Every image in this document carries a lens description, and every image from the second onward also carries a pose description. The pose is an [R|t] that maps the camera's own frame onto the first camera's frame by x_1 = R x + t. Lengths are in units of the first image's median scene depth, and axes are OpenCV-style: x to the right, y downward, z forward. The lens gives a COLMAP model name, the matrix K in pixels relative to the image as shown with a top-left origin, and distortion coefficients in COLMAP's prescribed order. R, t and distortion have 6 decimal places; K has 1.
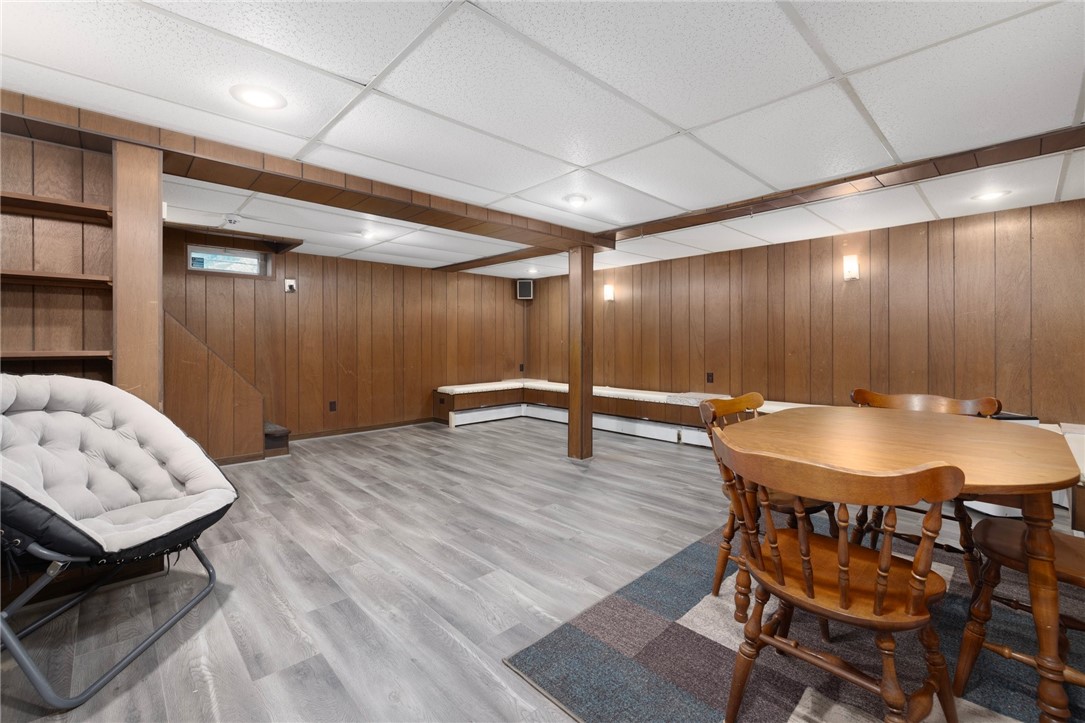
lens RADIAL K [[460.2, 0, 541.7], [0, 460.2, 345.1], [0, 0, 1]] dist [0.009211, -0.001197]
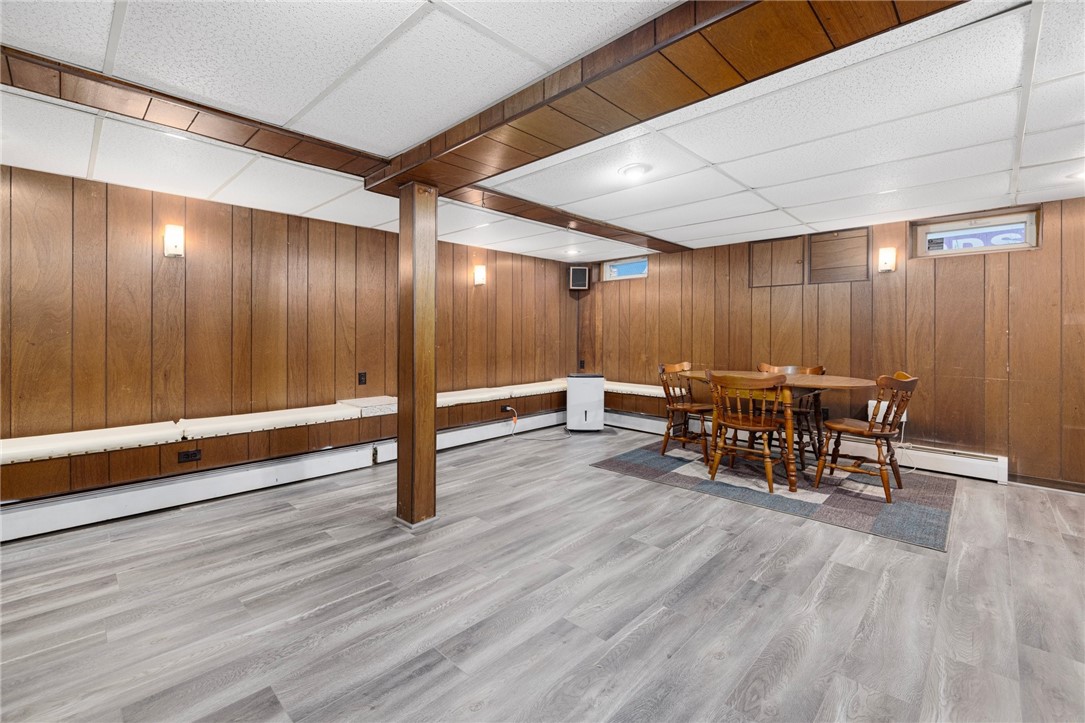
lens RADIAL K [[460.2, 0, 536.1], [0, 460.2, 334.0], [0, 0, 1]] dist [0.009211, -0.001197]
pose [[-0.034805, 0.005120, 0.999381, -0.896030], [0.000196, 0.999987, -0.005116, -0.008116], [-0.999394, 0.000018, -0.034805, 1.381894]]
